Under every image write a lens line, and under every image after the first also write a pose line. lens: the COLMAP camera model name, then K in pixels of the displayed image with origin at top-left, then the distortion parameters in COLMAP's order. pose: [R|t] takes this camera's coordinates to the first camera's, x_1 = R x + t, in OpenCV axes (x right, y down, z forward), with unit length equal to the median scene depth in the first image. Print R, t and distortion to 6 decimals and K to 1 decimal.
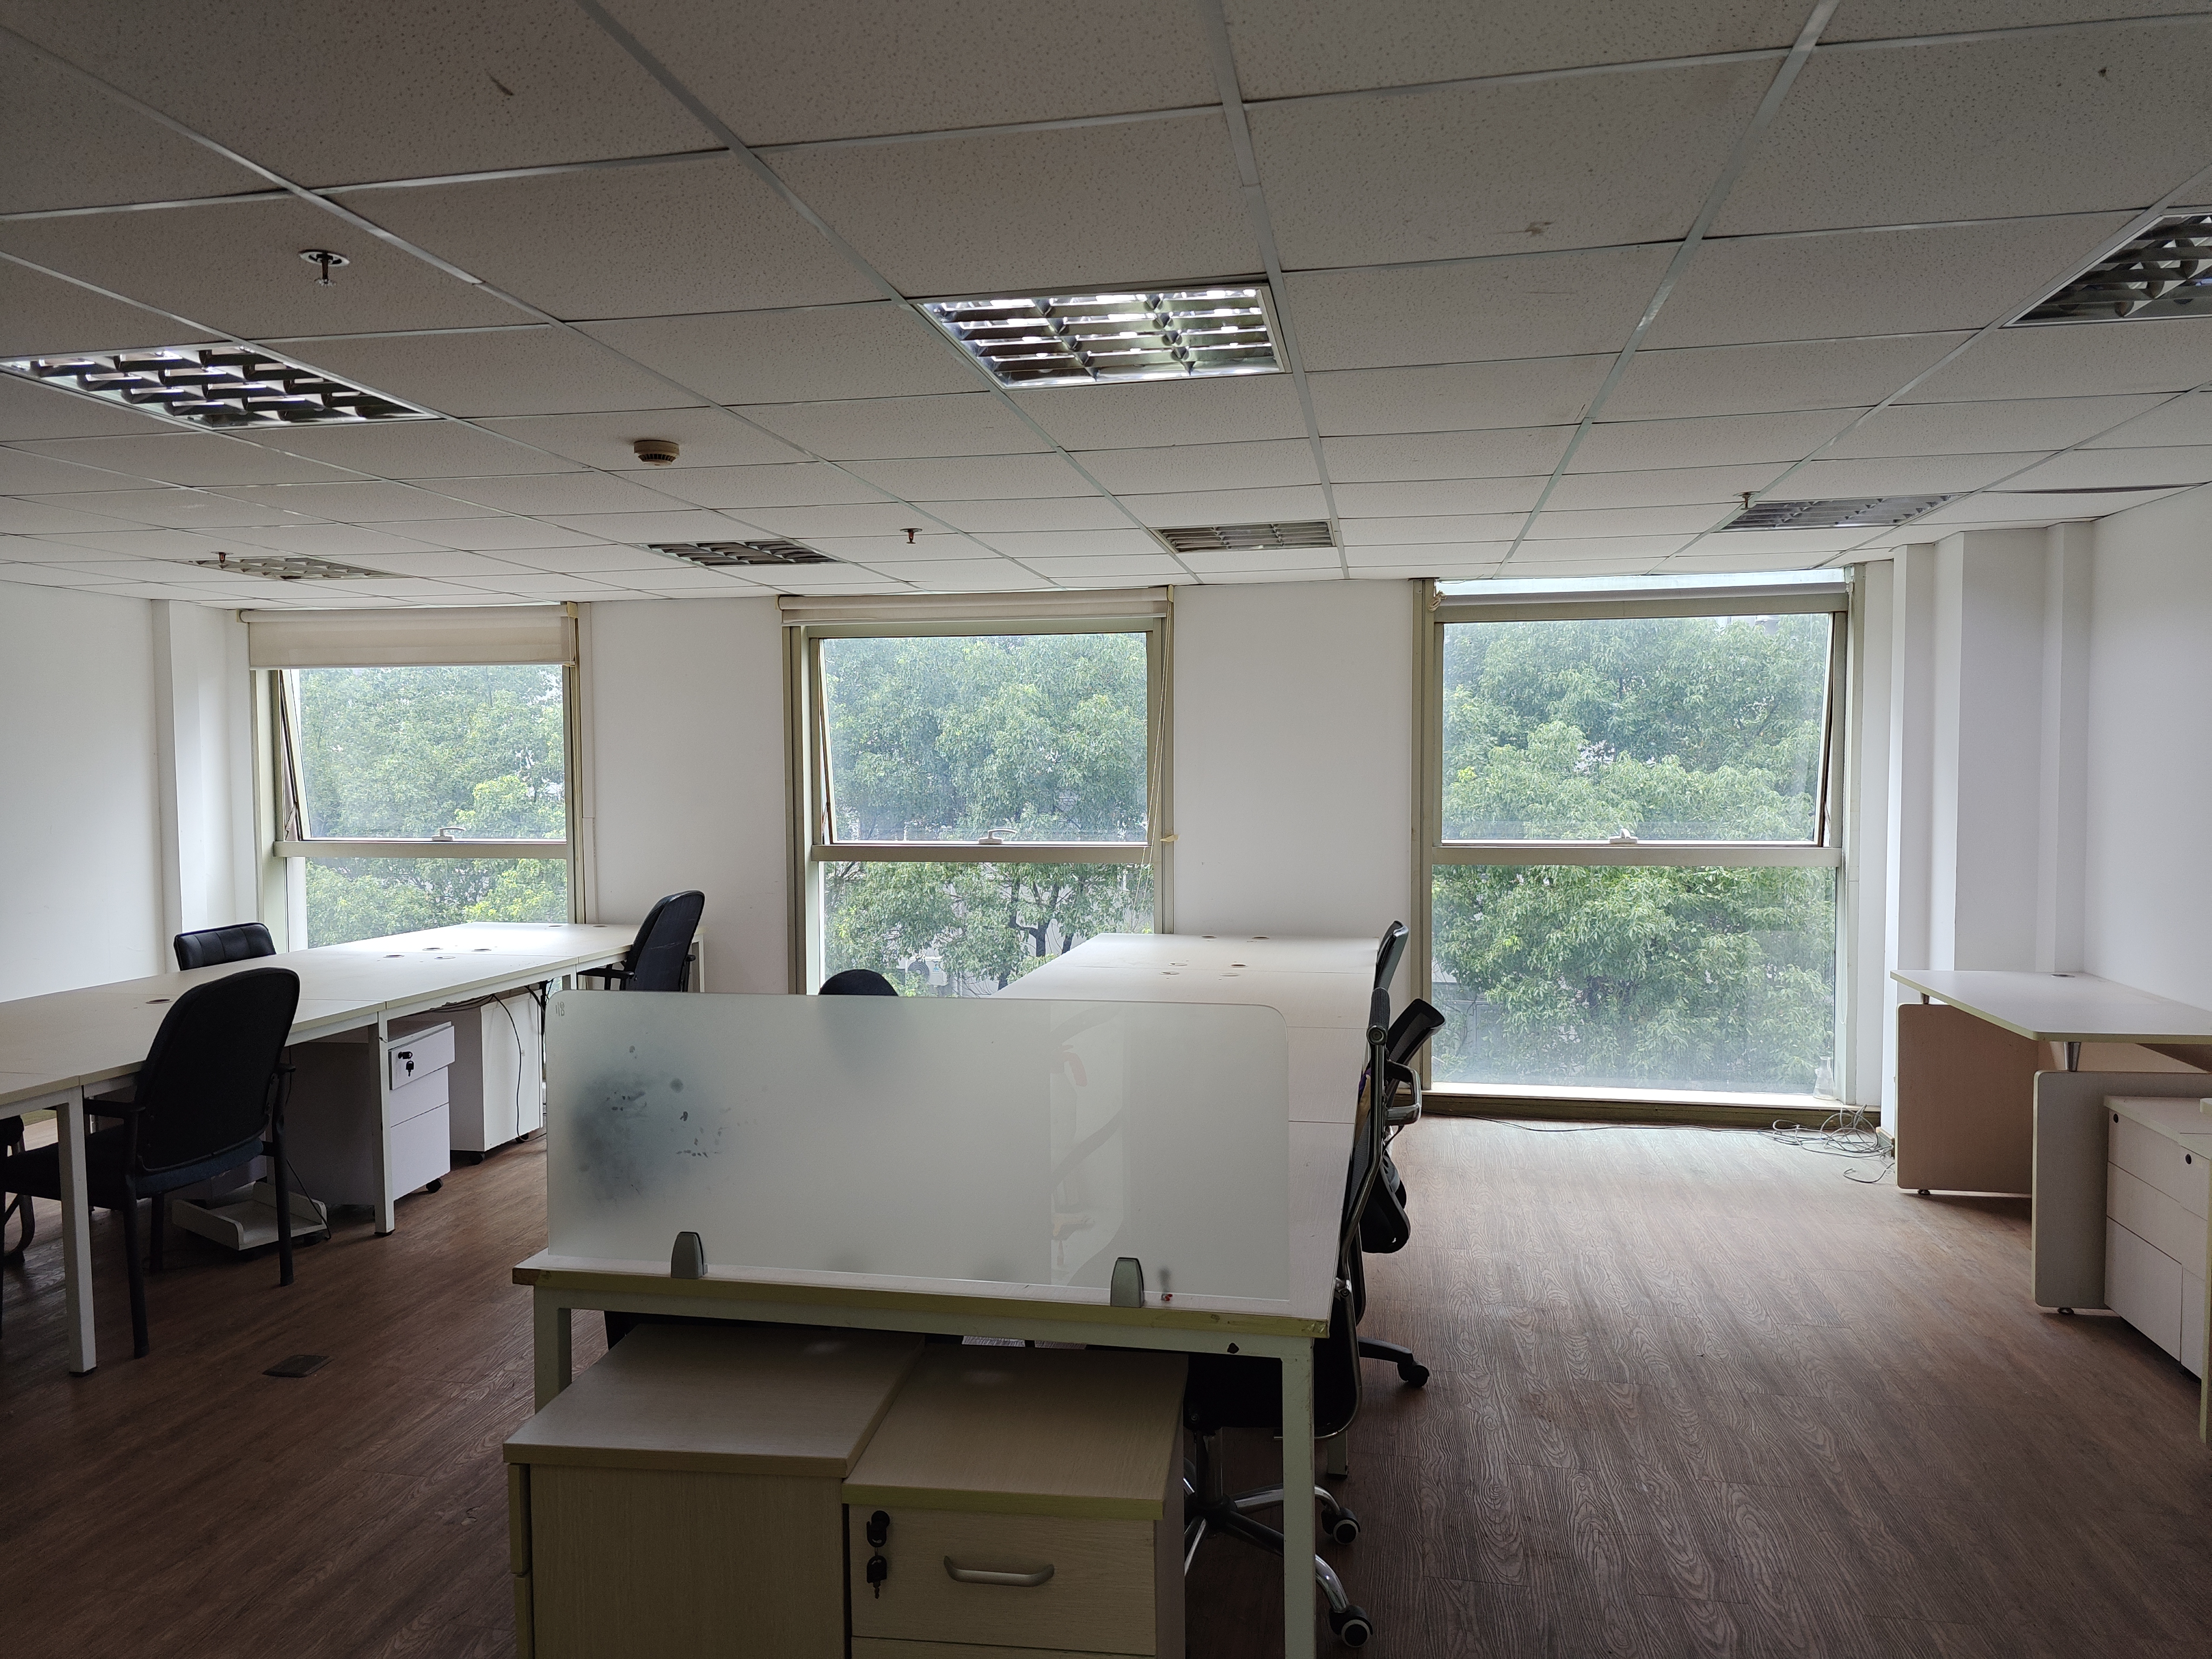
lens RADIAL K [[1497.5, 0, 1096.3], [0, 1497.5, 842.9], [0, 0, 1]] dist [0.025516, -0.030377]
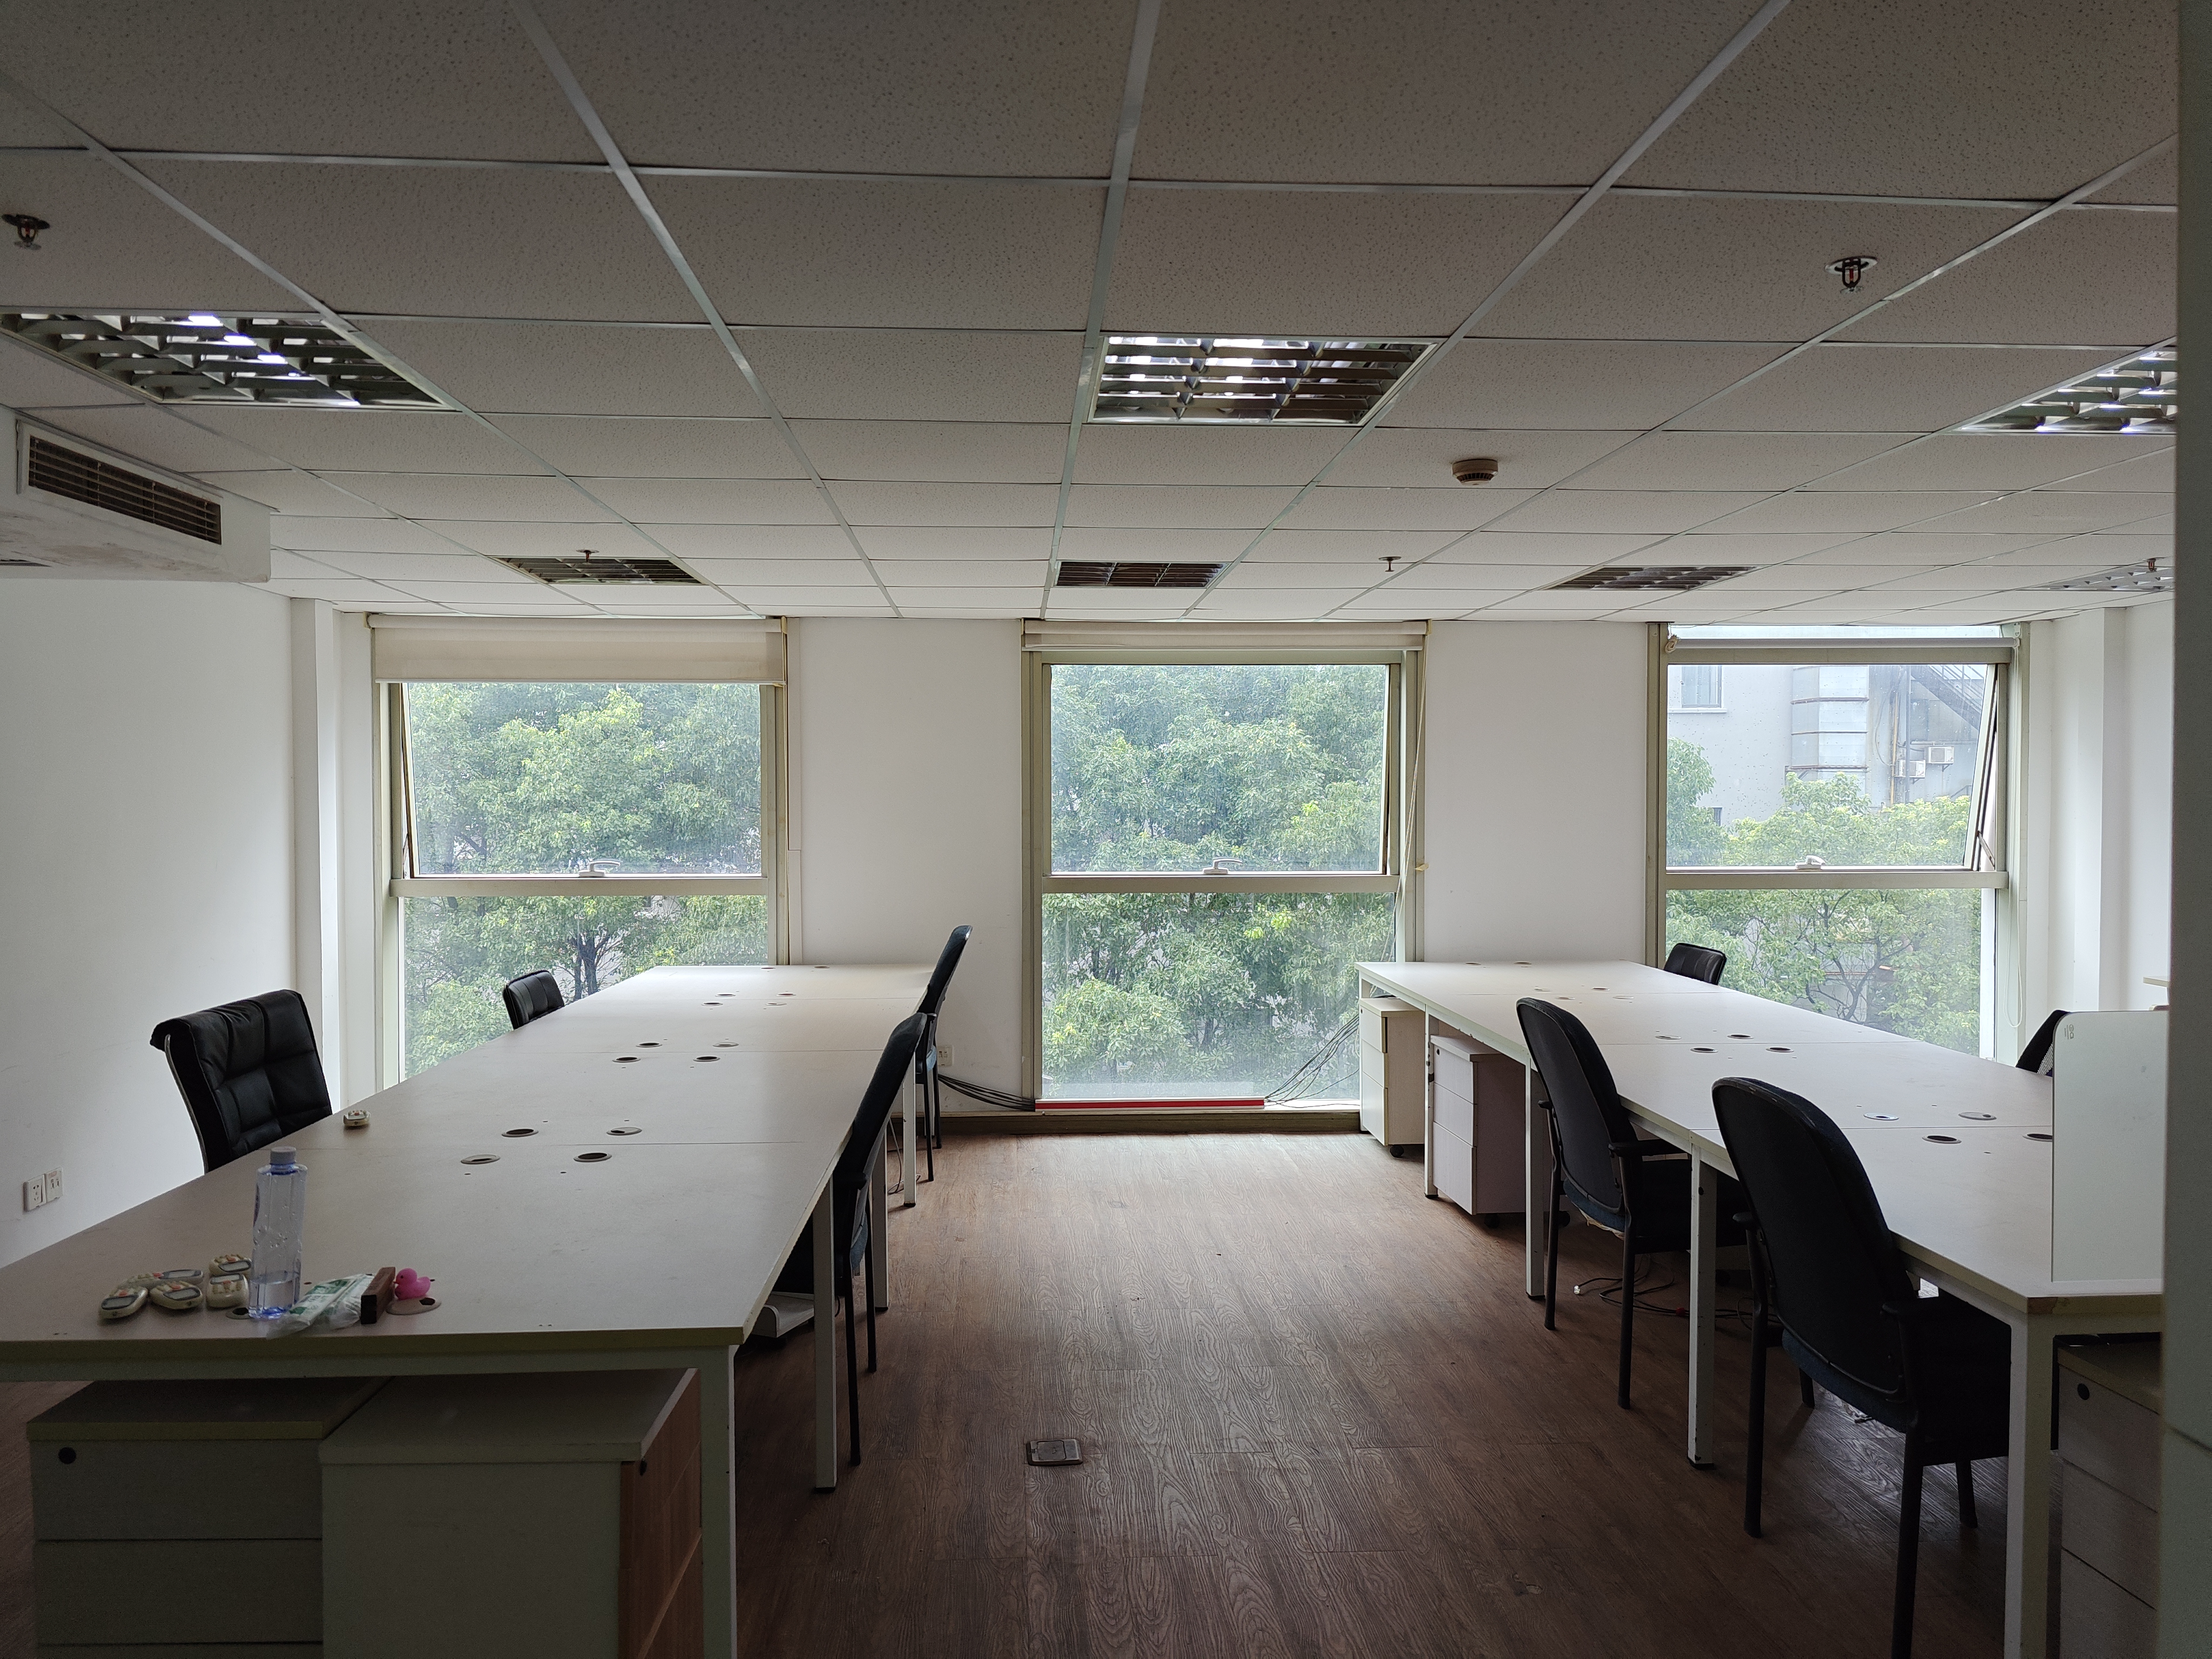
lens RADIAL K [[1497.5, 0, 1075.8], [0, 1497.5, 798.7], [0, 0, 1]] dist [0.025516, -0.030377]
pose [[0.970975, 0.004618, 0.239136, -0.542578], [0.007952, 0.998638, -0.051572, 0.002237], [-0.239048, 0.051976, 0.969616, 0.079115]]
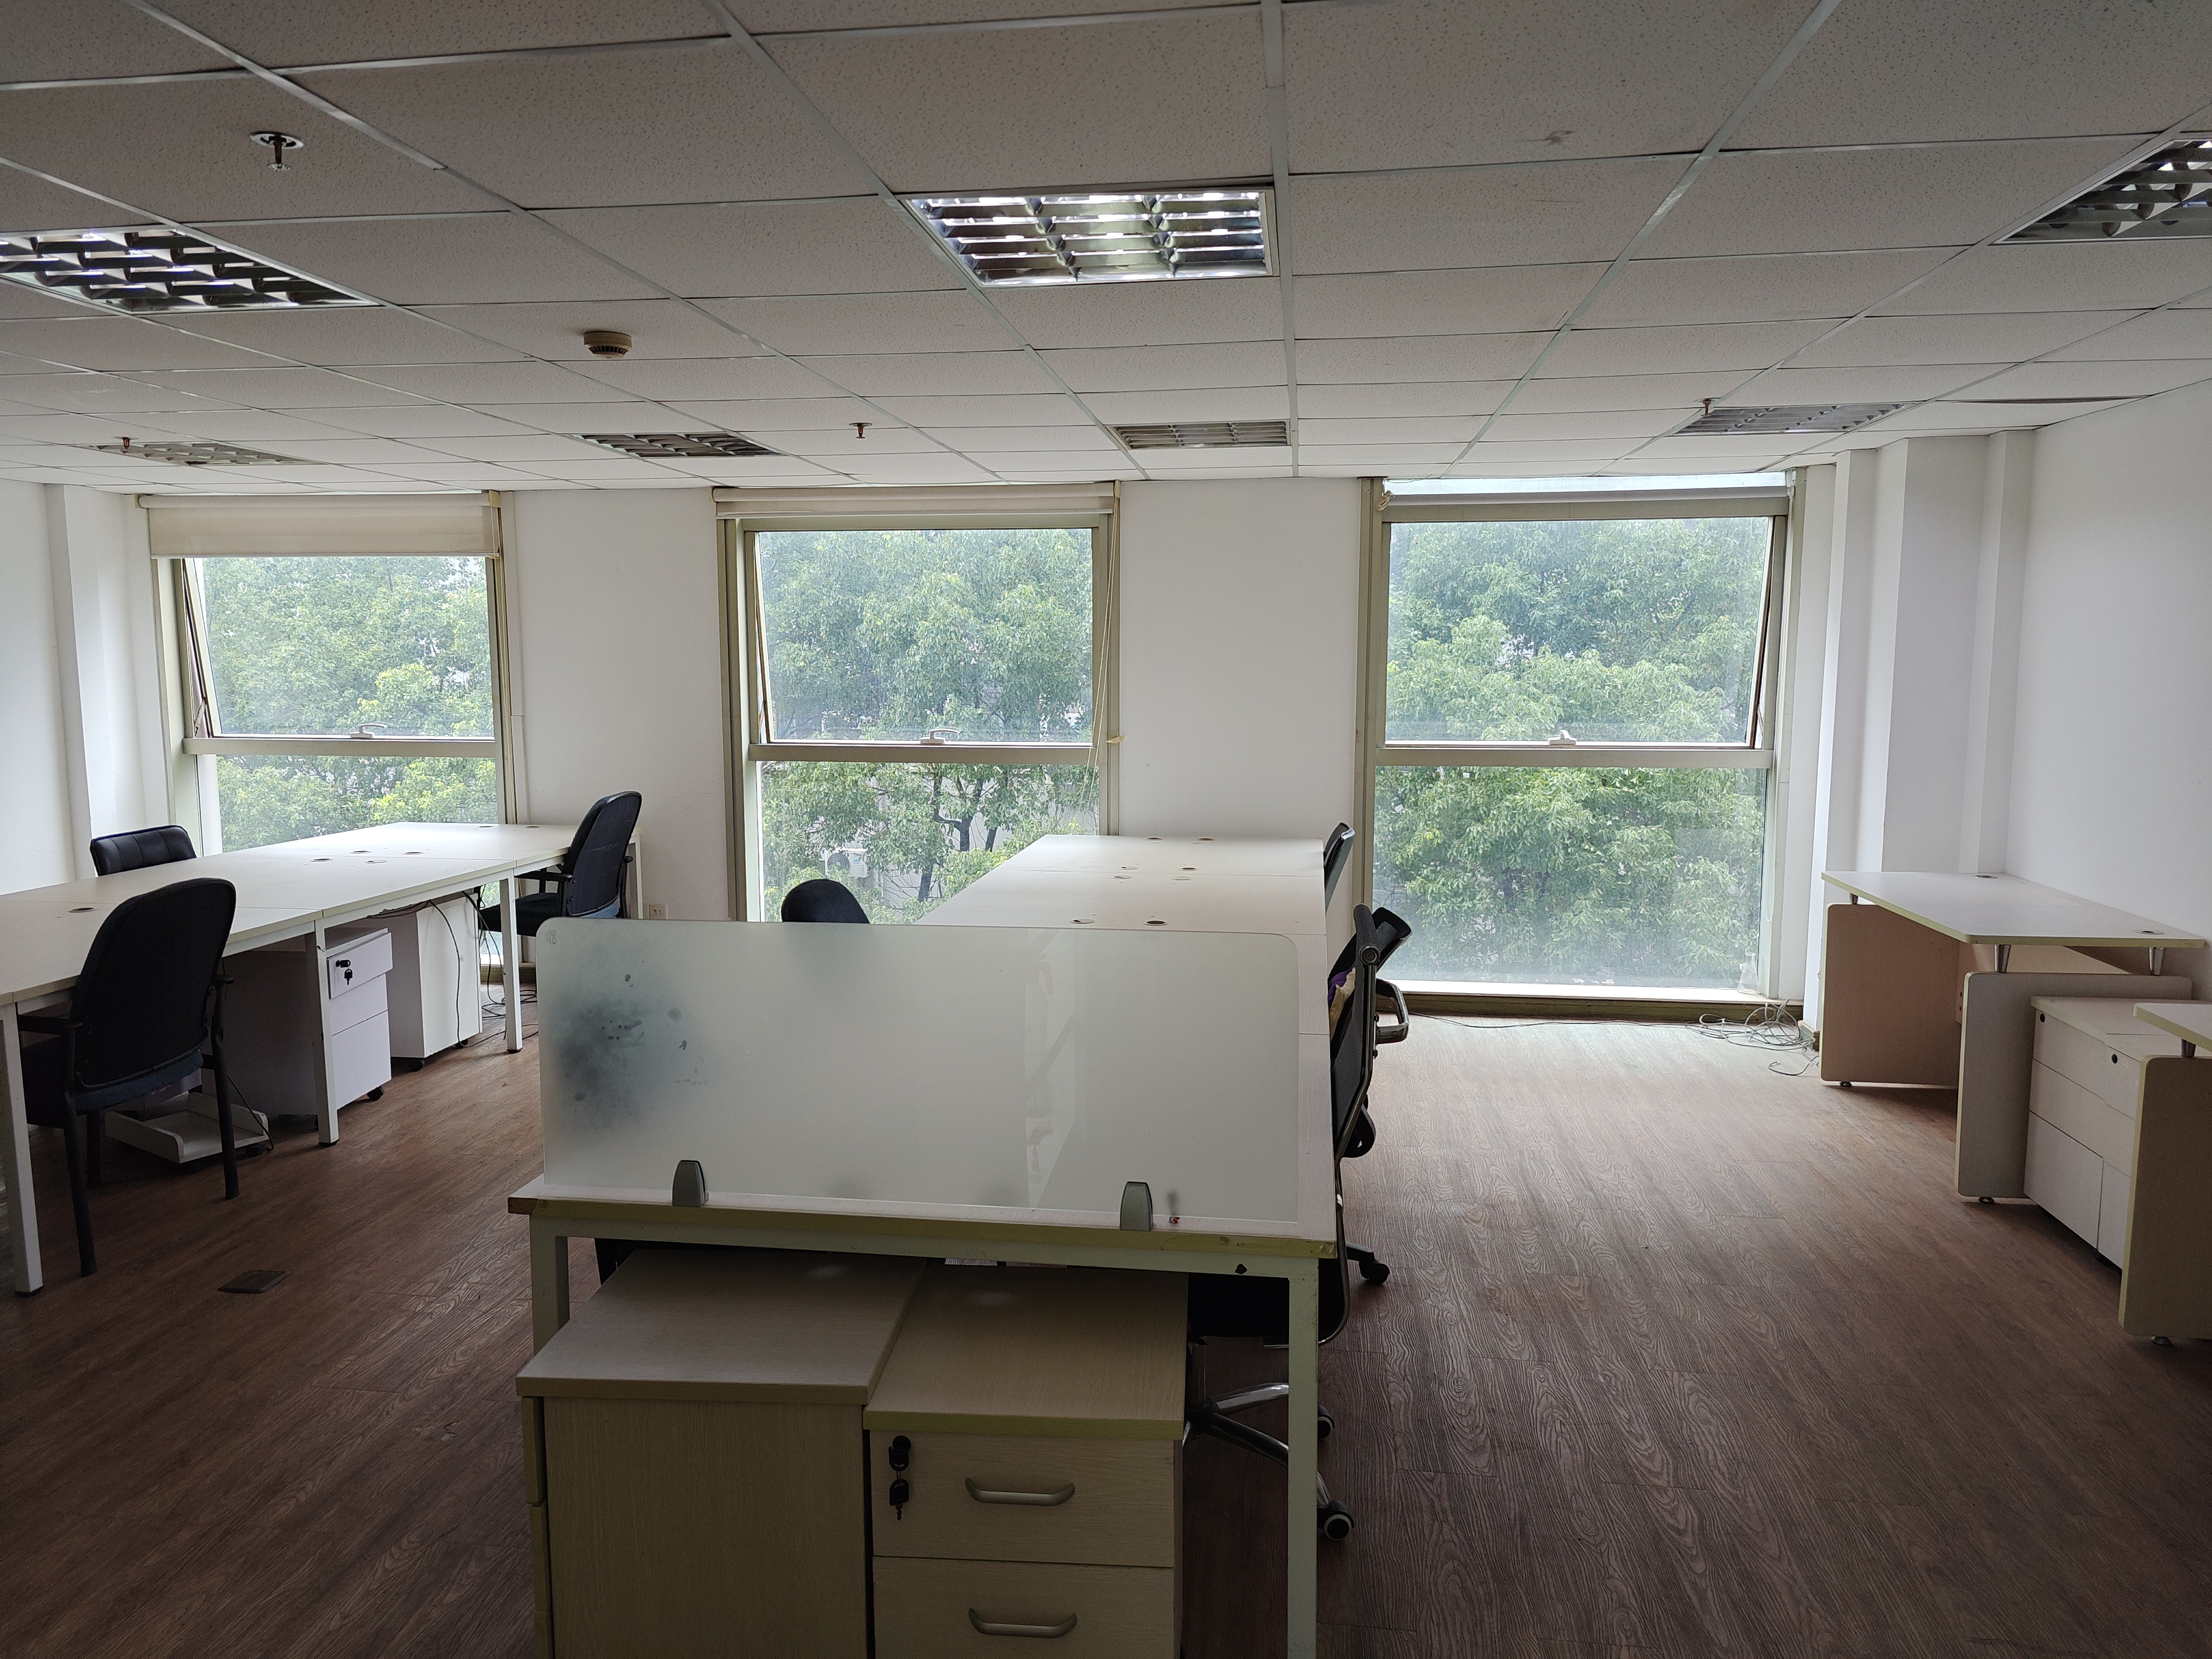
lens RADIAL K [[1497.5, 0, 1089.1], [0, 1497.5, 833.1], [0, 0, 1]] dist [0.025516, -0.030377]
pose [[0.998605, -0.001673, 0.052773, -0.026289], [-0.001921, 0.997685, 0.067976, -0.010523], [-0.052764, -0.067983, 0.996290, 0.005974]]
